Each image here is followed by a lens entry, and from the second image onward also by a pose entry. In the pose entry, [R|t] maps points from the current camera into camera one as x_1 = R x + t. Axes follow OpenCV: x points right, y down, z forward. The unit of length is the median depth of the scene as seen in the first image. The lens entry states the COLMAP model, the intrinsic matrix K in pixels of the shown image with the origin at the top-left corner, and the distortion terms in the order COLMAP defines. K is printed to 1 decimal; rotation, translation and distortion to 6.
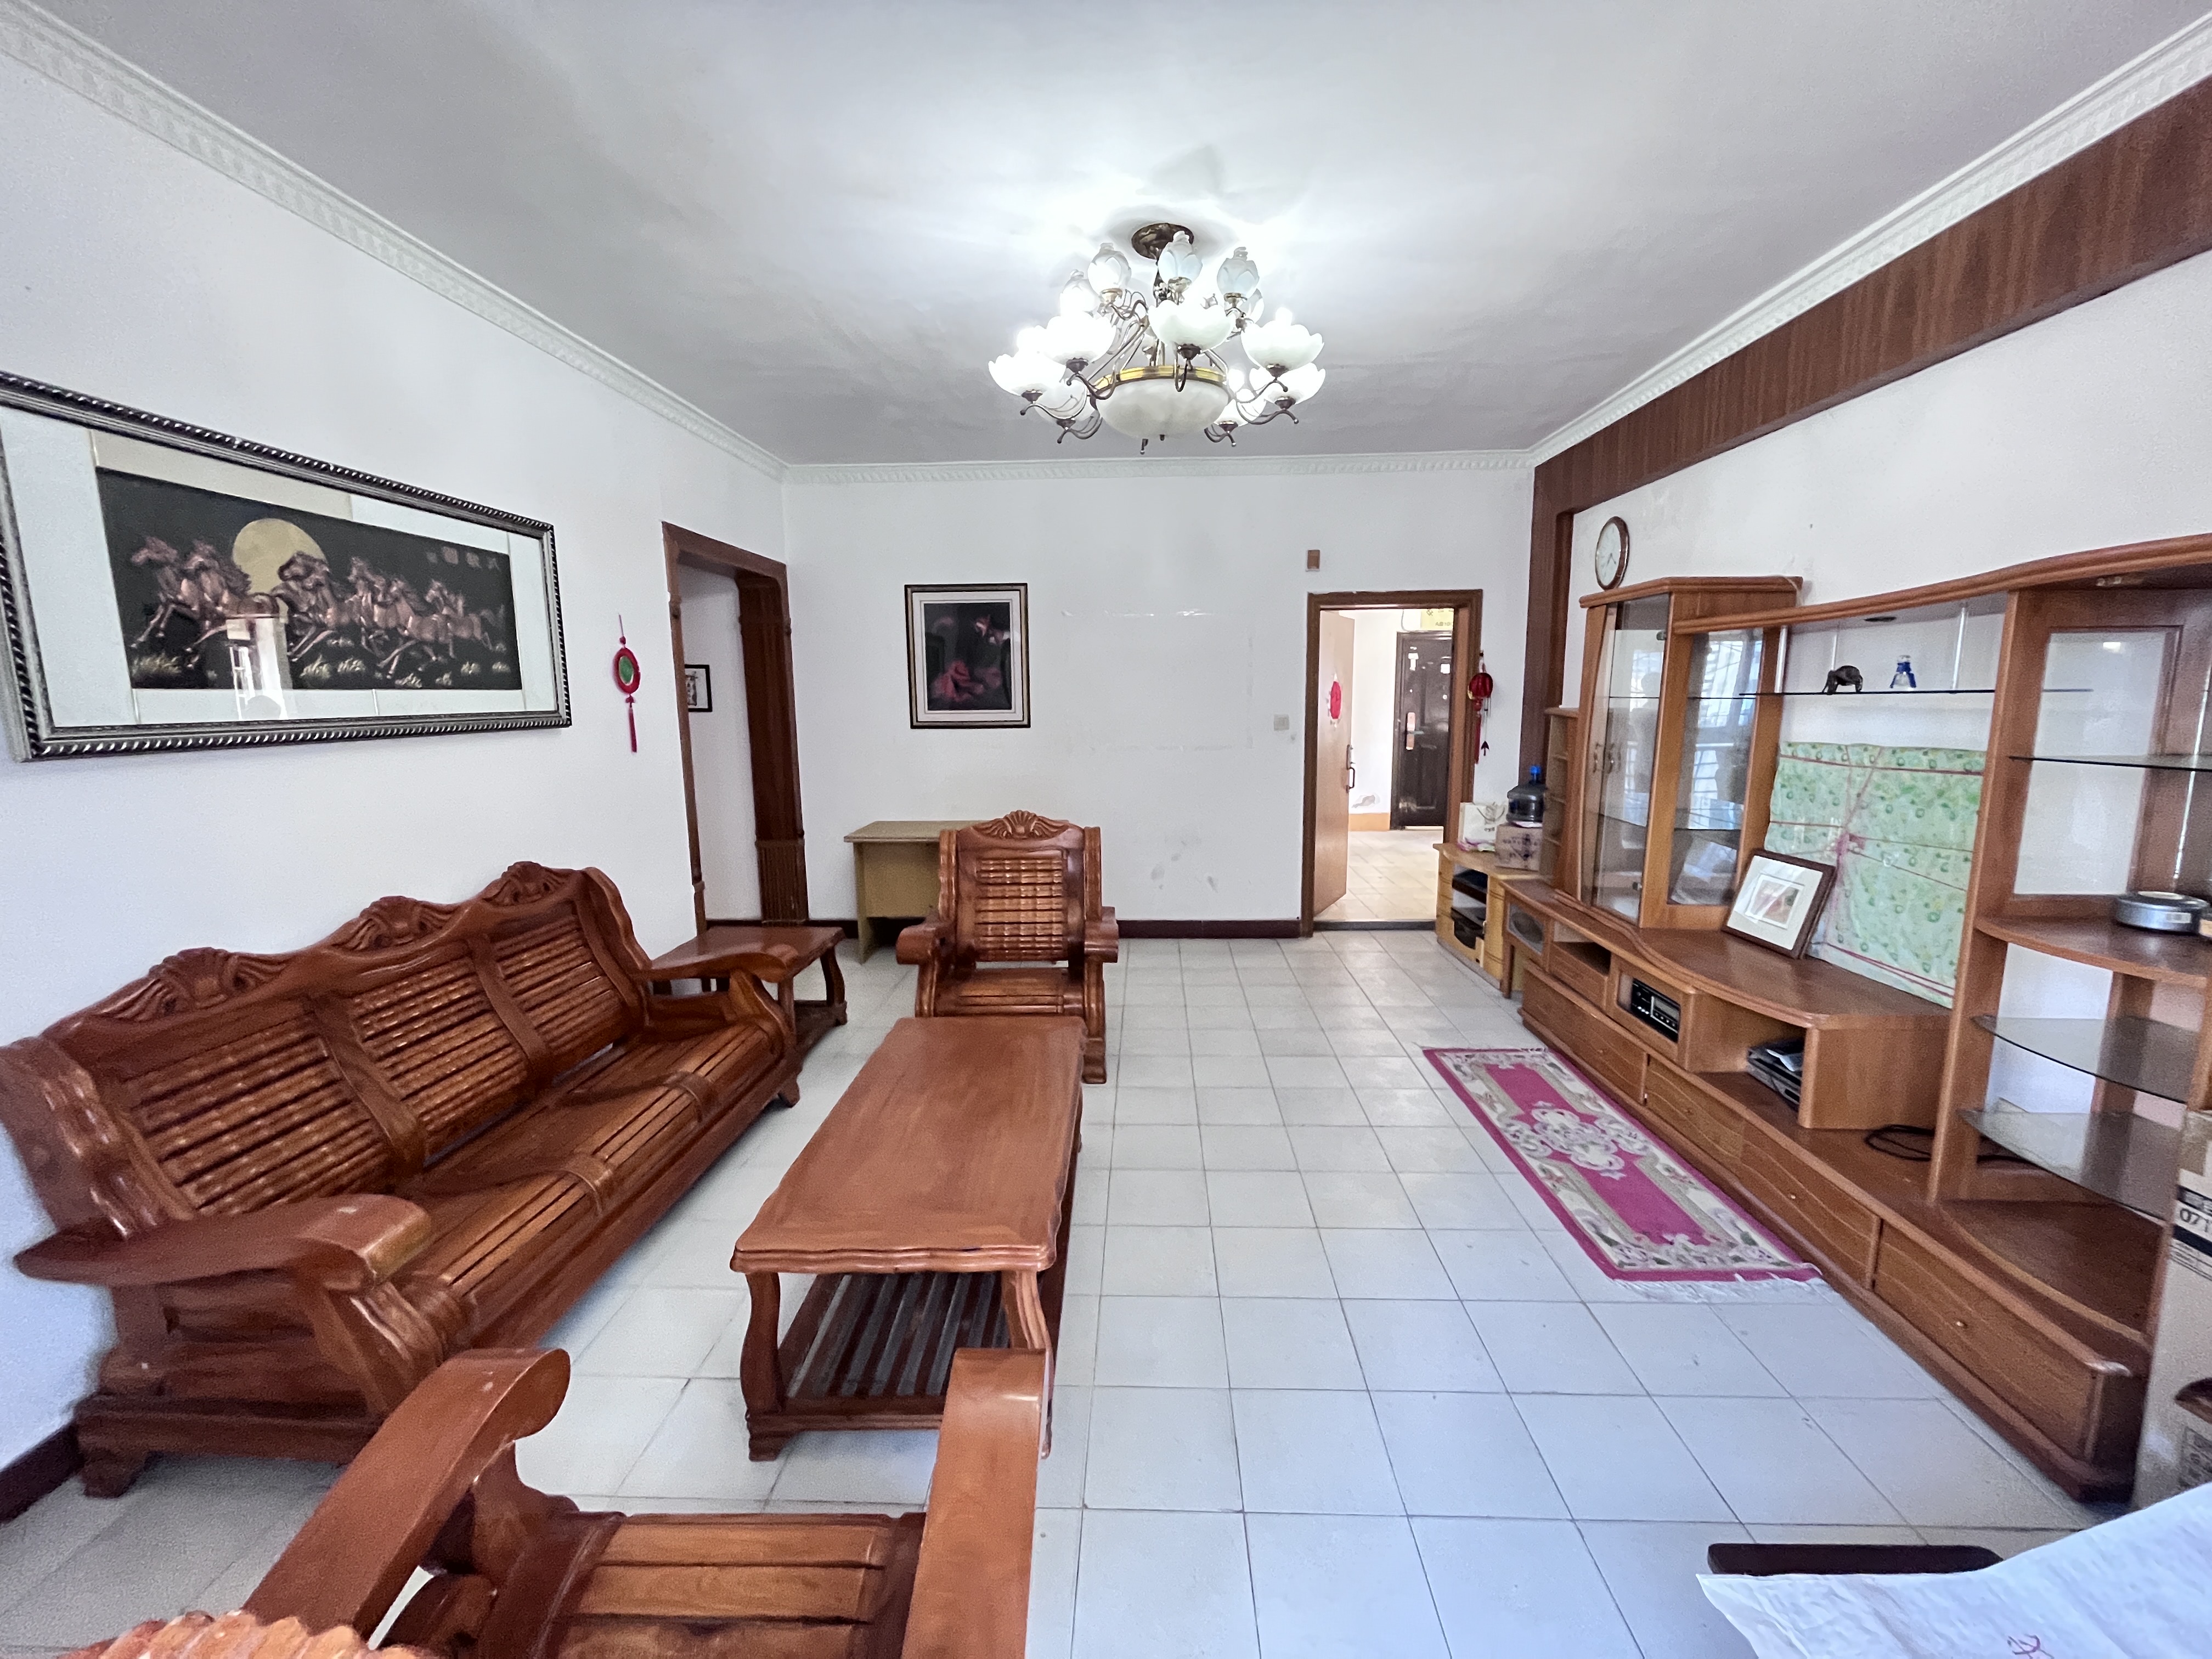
lens RADIAL K [[890.5, 0, 1121.1], [0, 890.5, 821.7], [0, 0, 1]] dist [0.001458, -0.000012]
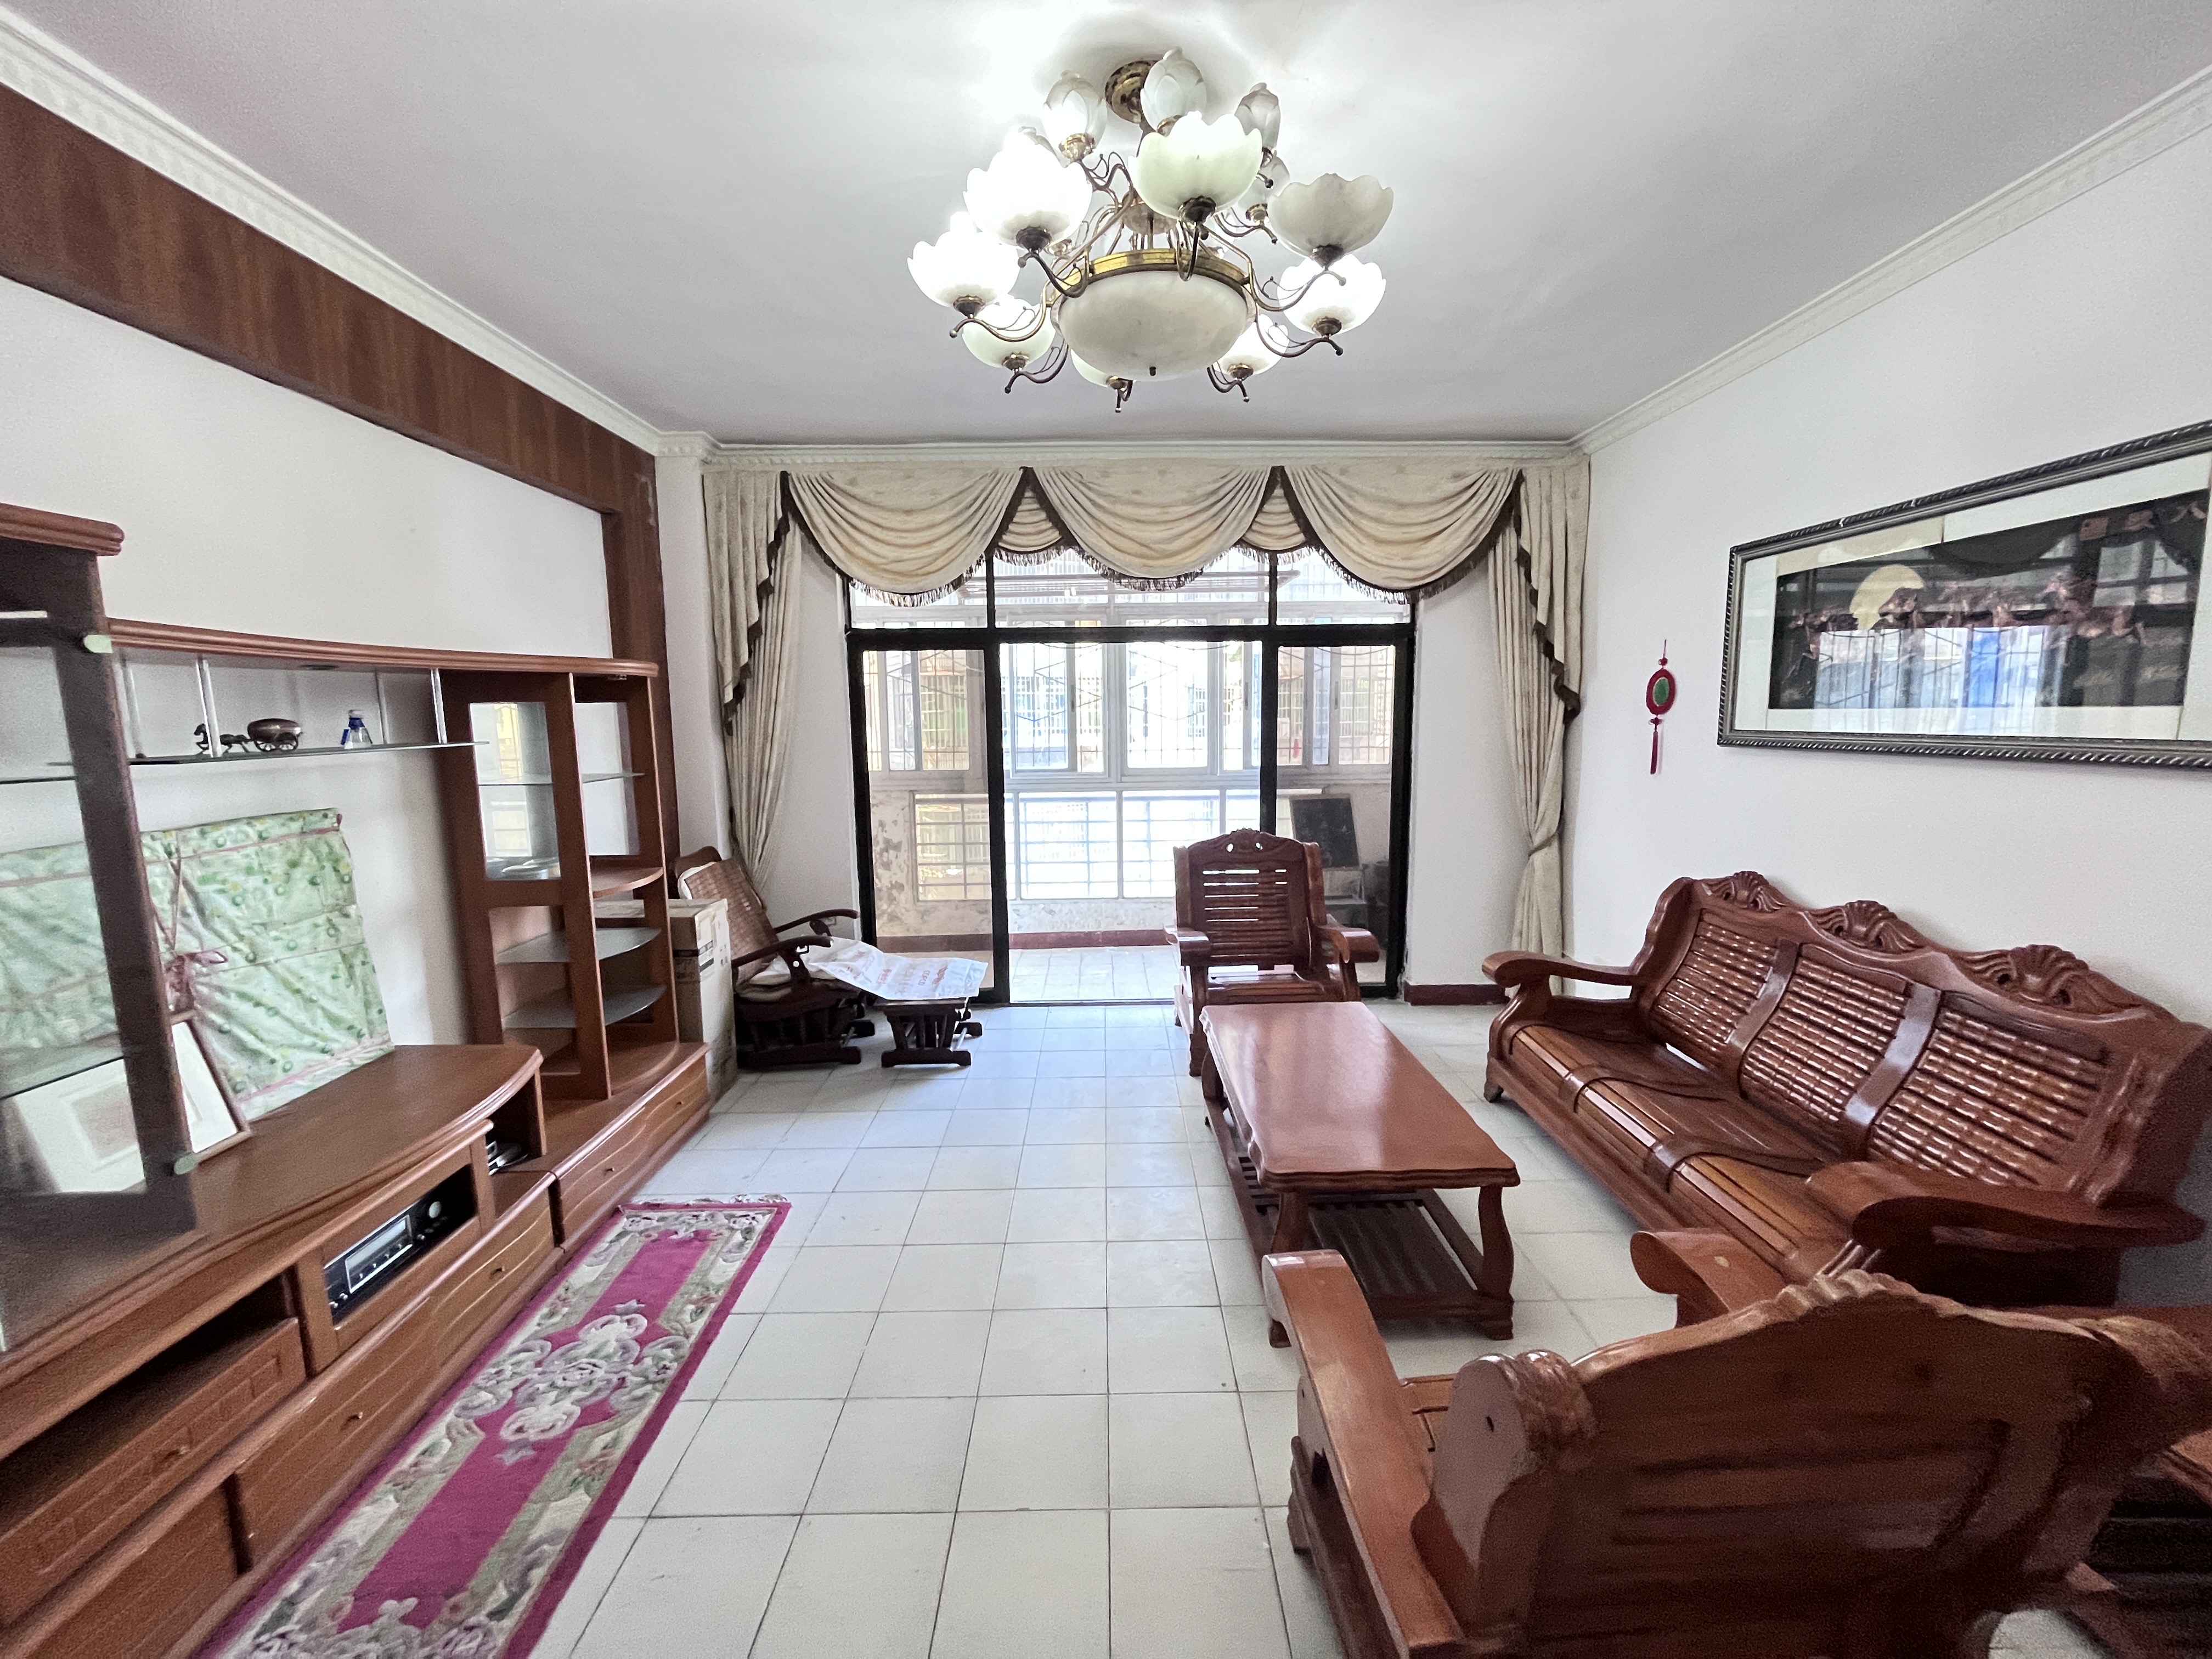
lens RADIAL K [[890.5, 0, 1111.6], [0, 890.5, 822.2], [0, 0, 1]] dist [0.001458, -0.000012]
pose [[-0.998816, 0.028020, -0.039763, 0.118919], [0.016439, 0.963773, 0.266218, -0.283611], [0.045782, 0.265249, -0.963092, 1.812390]]
